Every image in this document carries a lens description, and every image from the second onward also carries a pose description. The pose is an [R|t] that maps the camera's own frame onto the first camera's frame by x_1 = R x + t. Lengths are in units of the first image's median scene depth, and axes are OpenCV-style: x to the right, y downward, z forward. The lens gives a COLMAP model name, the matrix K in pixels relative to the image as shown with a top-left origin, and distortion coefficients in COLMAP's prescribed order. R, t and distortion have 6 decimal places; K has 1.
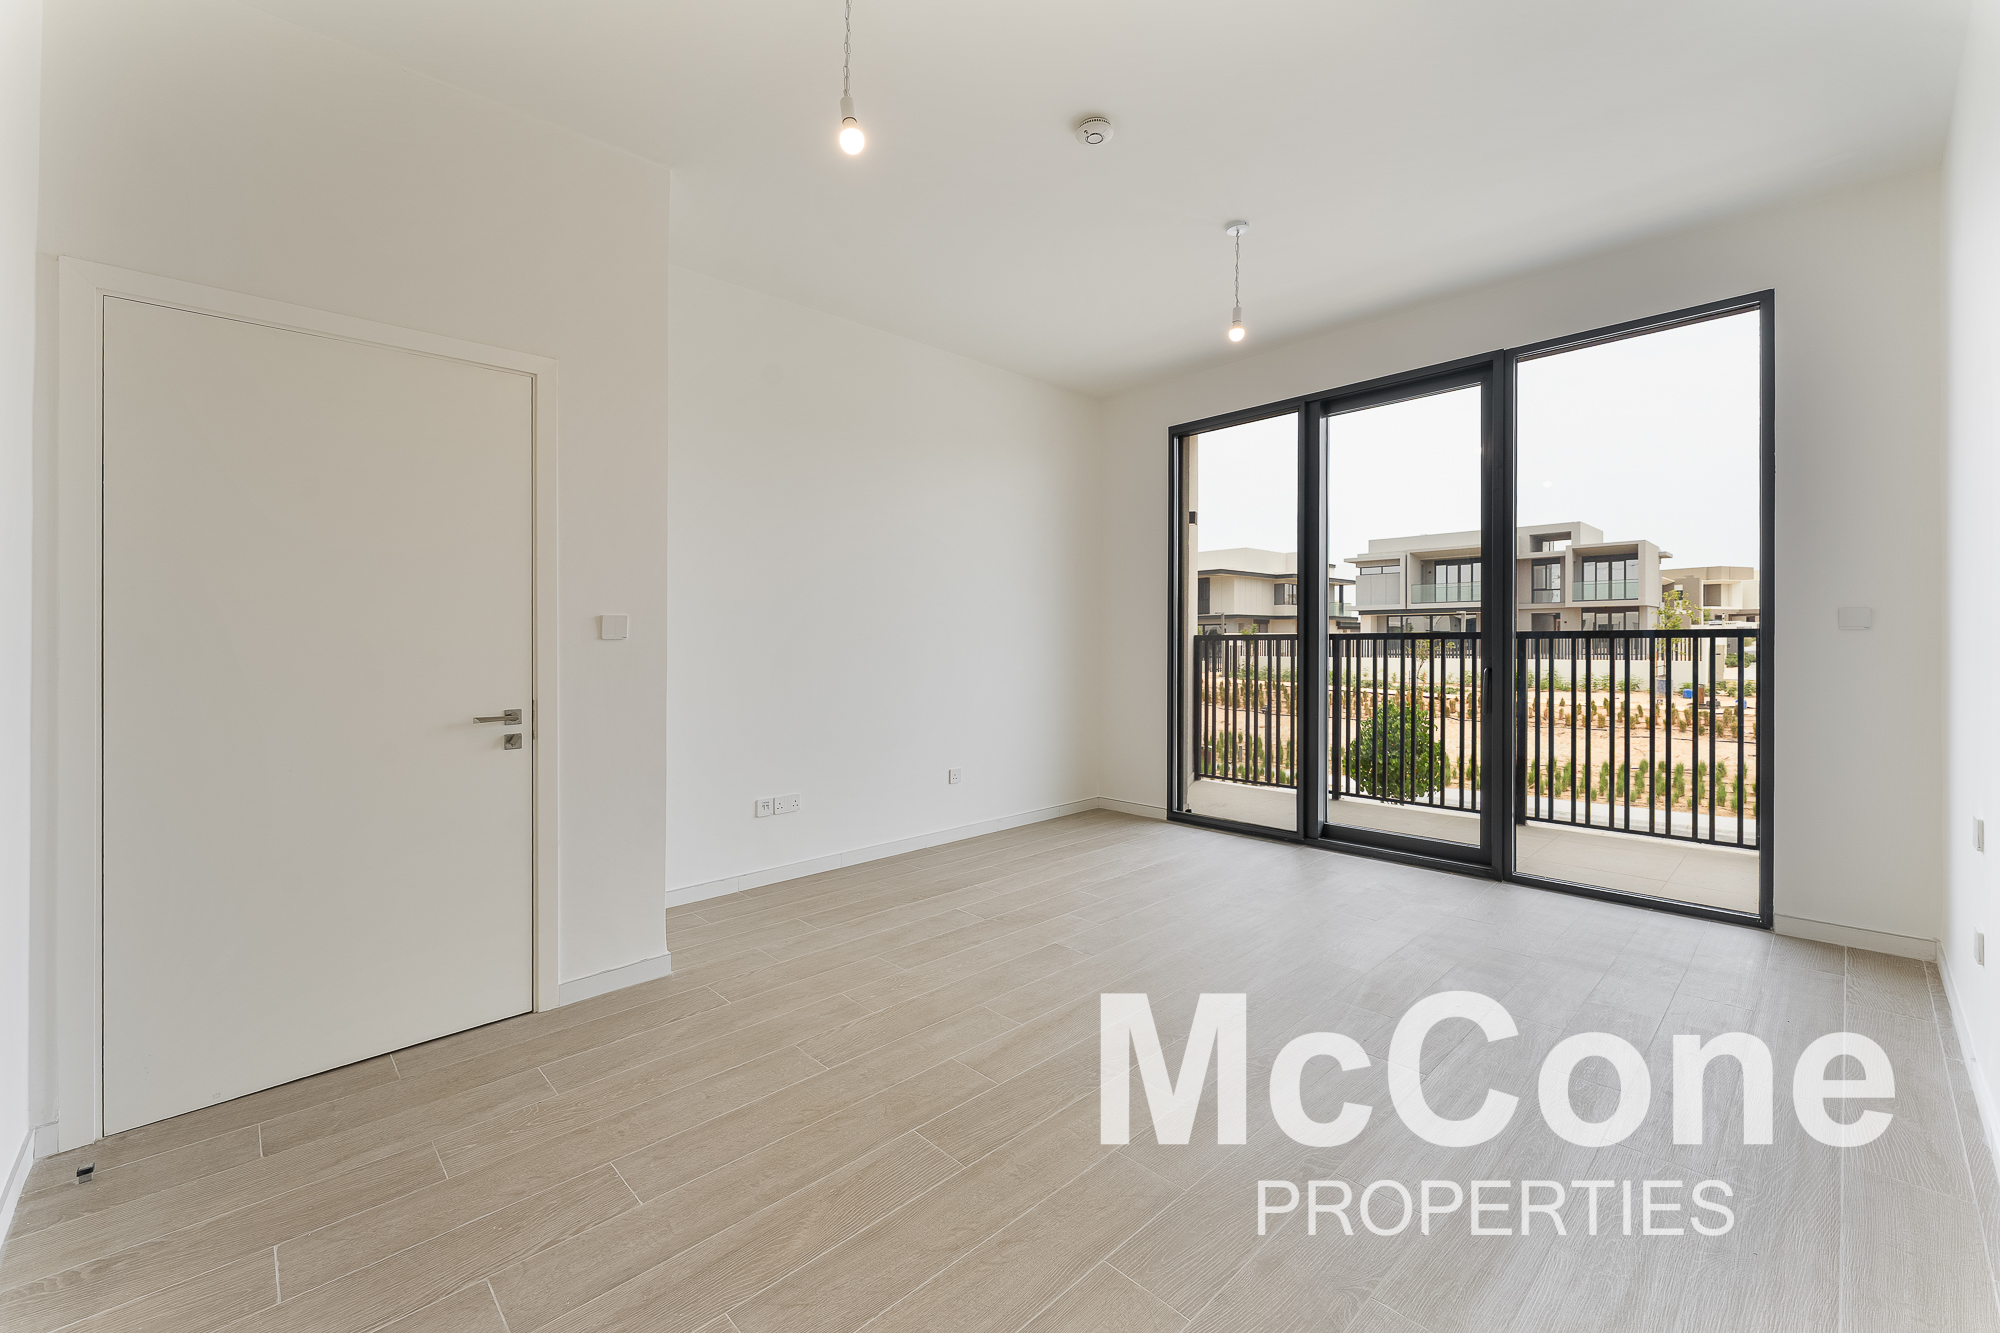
lens RADIAL K [[819.6, 0, 995.3], [0, 819.6, 649.4], [0, 0, 1]] dist [-0.002125, 0.000445]
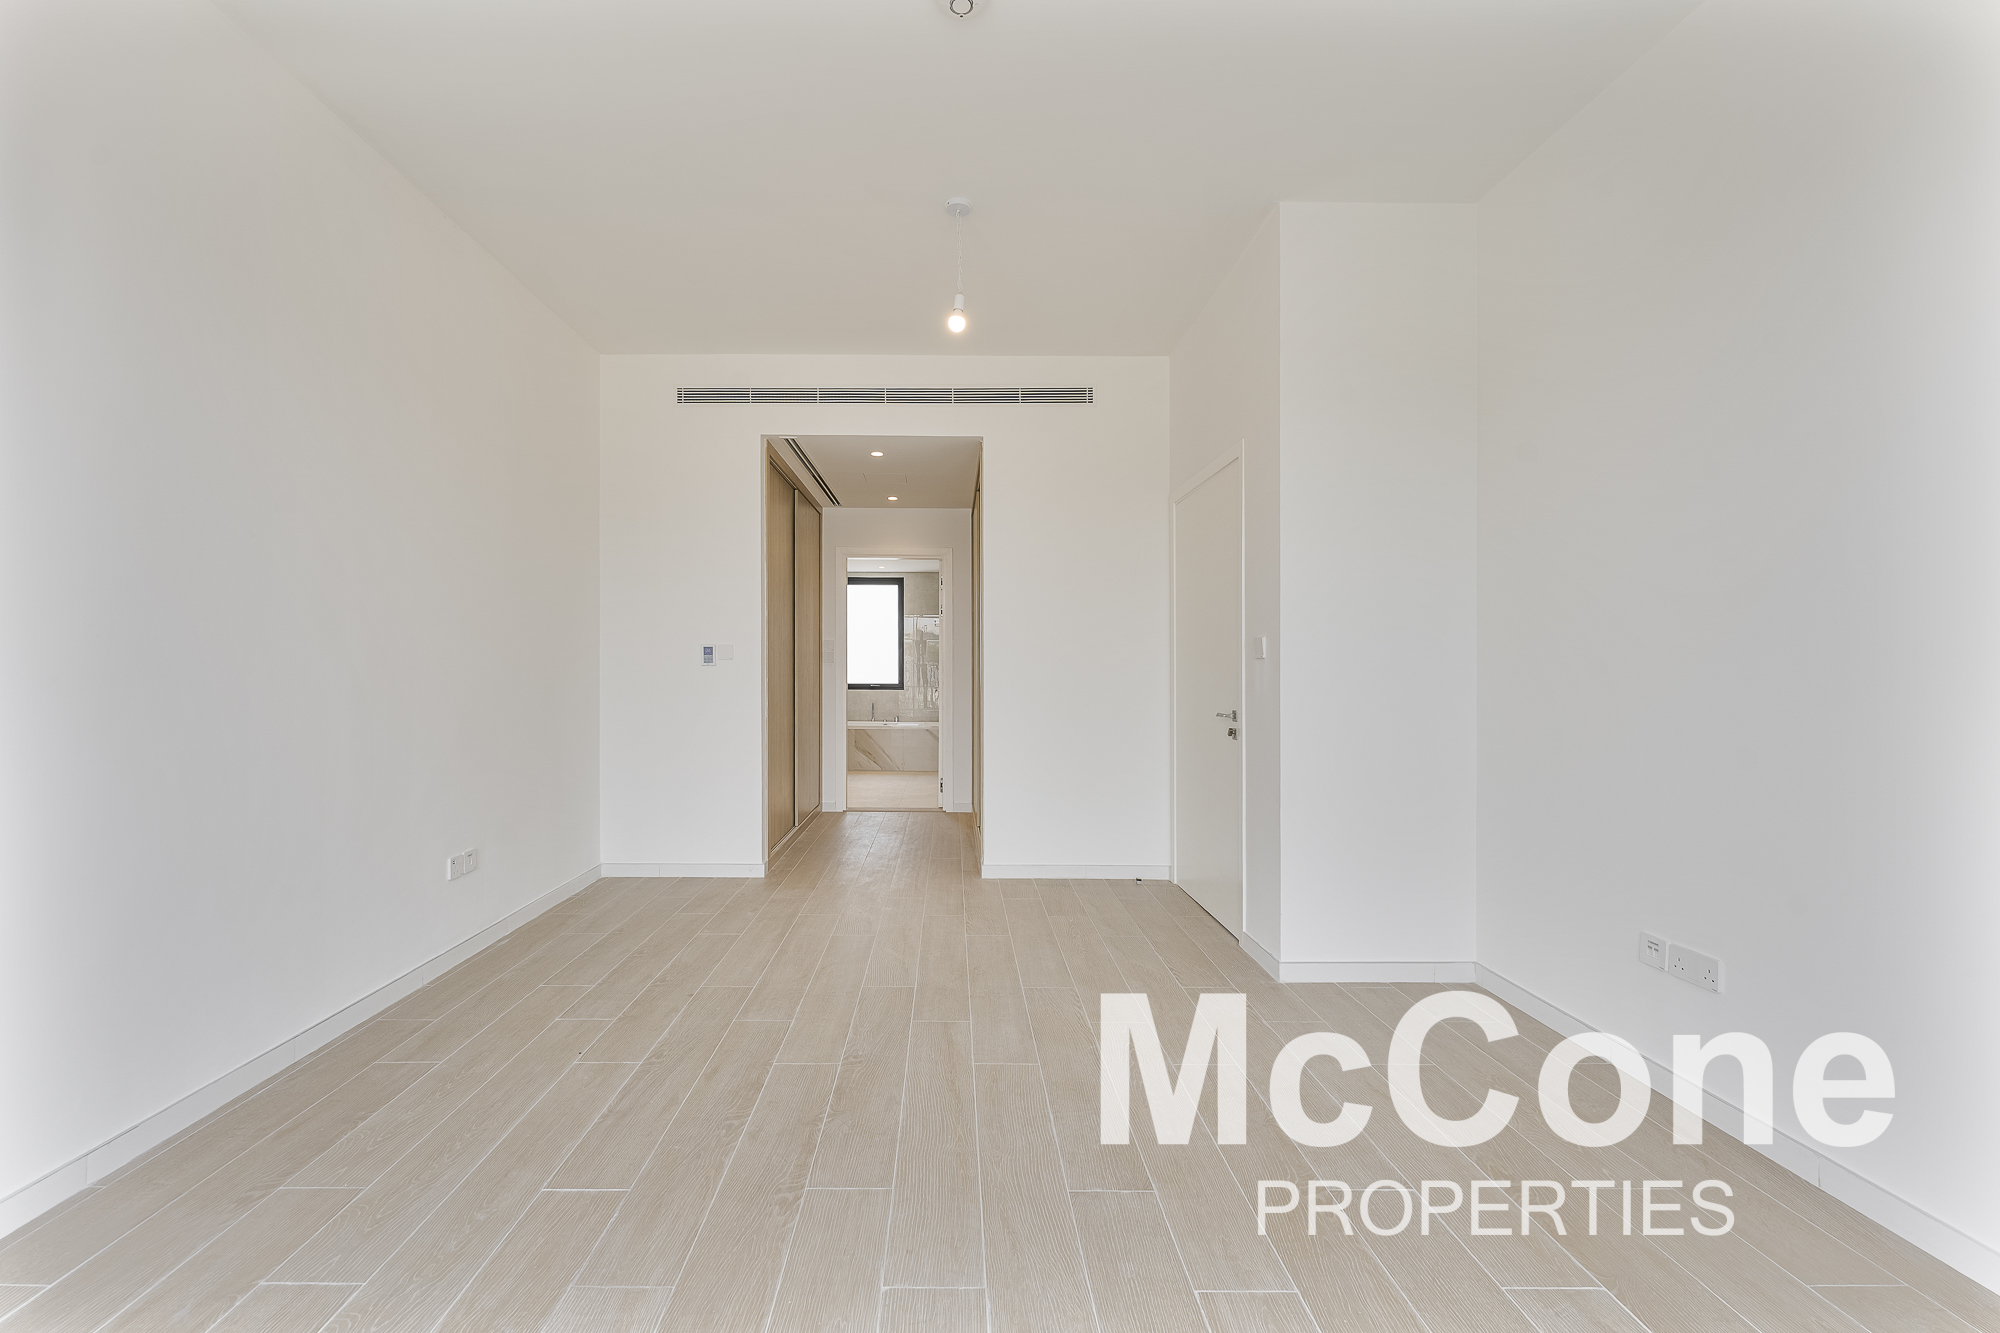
lens RADIAL K [[819.6, 0, 994.2], [0, 819.6, 663.2], [0, 0, 1]] dist [-0.002125, 0.000445]
pose [[-0.657035, 0.001389, -0.753859, 0.865552], [-0.009671, 0.999900, 0.010272, -0.030621], [0.753798, 0.014039, -0.656956, 1.910610]]
